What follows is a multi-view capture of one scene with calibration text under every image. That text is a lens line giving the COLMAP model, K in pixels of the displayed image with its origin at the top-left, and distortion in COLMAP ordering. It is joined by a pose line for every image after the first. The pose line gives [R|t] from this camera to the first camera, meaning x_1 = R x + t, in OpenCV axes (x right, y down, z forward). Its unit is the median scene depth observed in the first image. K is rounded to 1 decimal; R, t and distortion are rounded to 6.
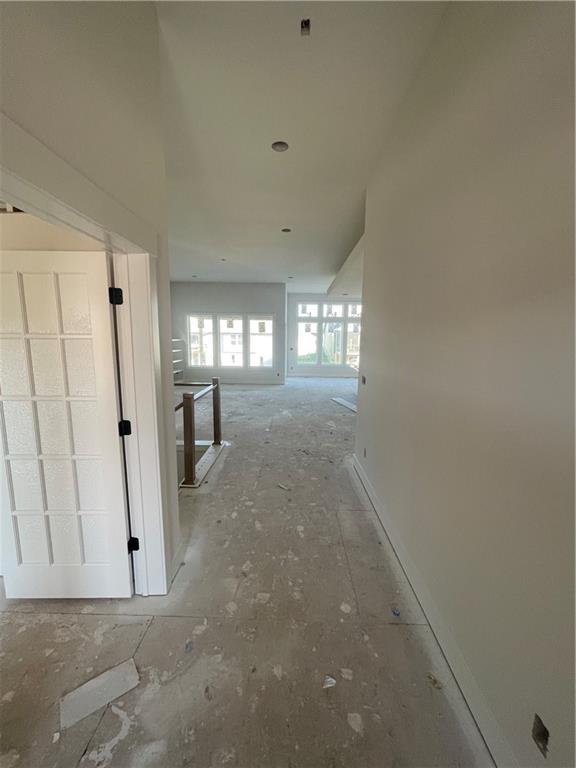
lens RADIAL K [[312.7, 0, 291.8], [0, 312.7, 384.8], [0, 0, 1]] dist [0.001912, 0.000382]
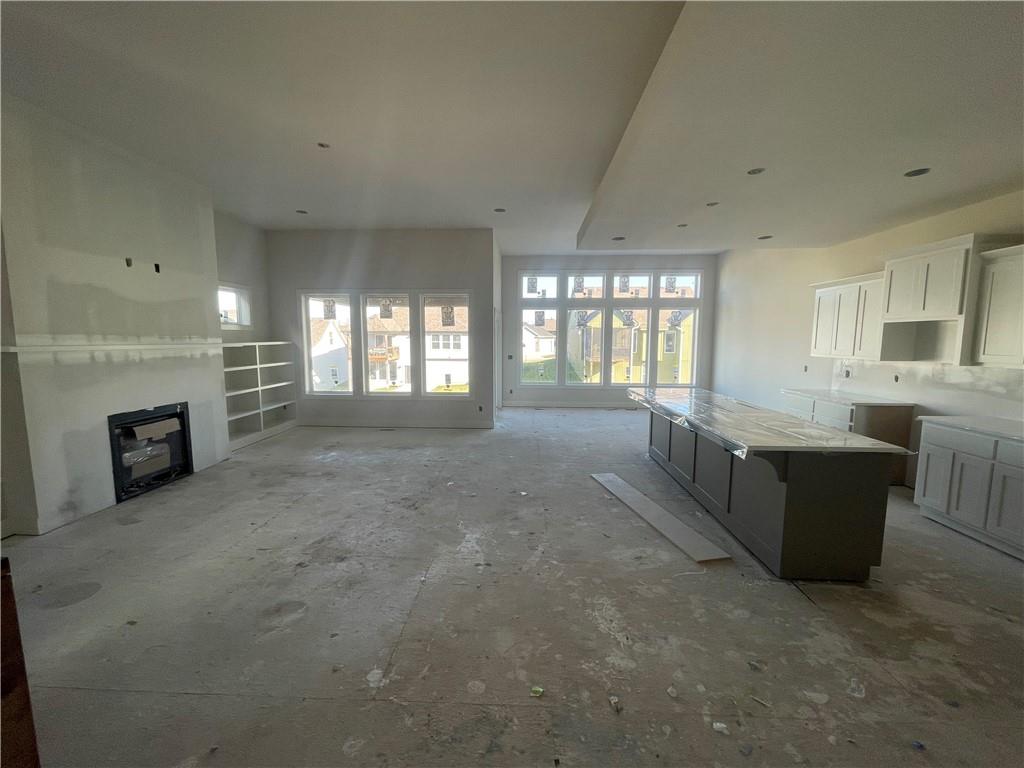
lens RADIAL K [[416.9, 0, 503.4], [0, 416.9, 384.3], [0, 0, 1]] dist [0.001912, 0.000382]
pose [[0.998769, -0.005764, -0.049264, 0.023644], [0.003760, 0.999165, -0.040679, -0.038504], [0.049457, 0.040444, 0.997957, 0.279369]]
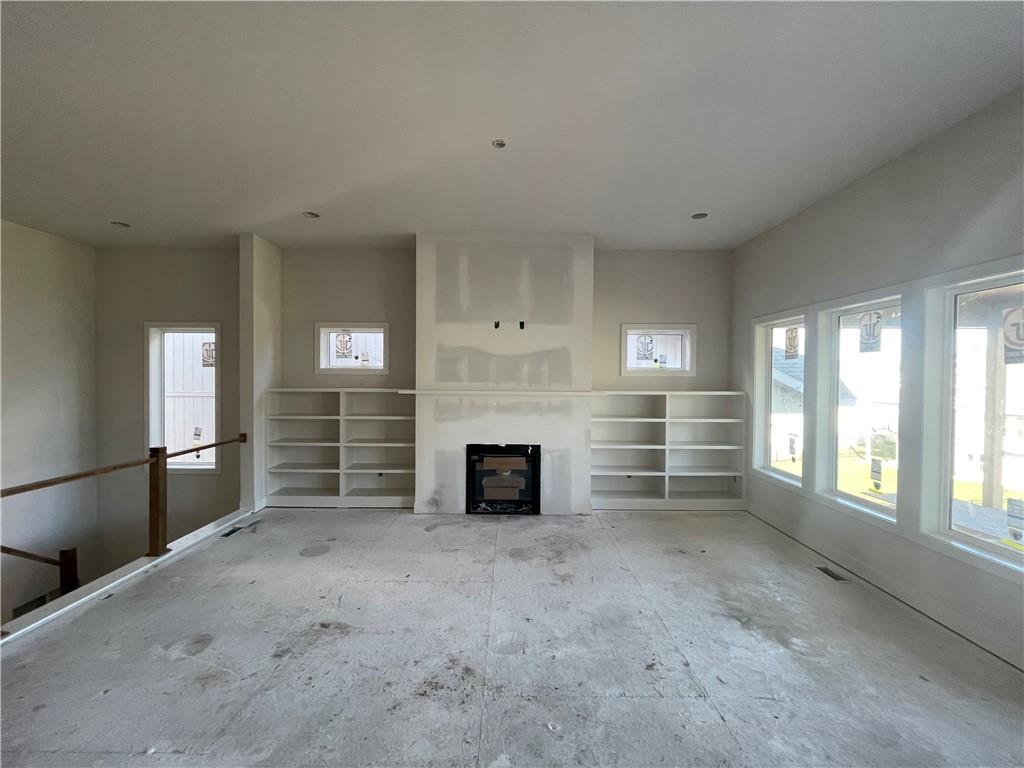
lens RADIAL K [[416.9, 0, 509.9], [0, 416.9, 379.7], [0, 0, 1]] dist [0.001912, 0.000382]
pose [[0.004776, -0.003433, -0.999983, 0.121188], [-0.155283, 0.987861, -0.004133, -0.096153], [0.987858, 0.155300, 0.004185, 0.608448]]
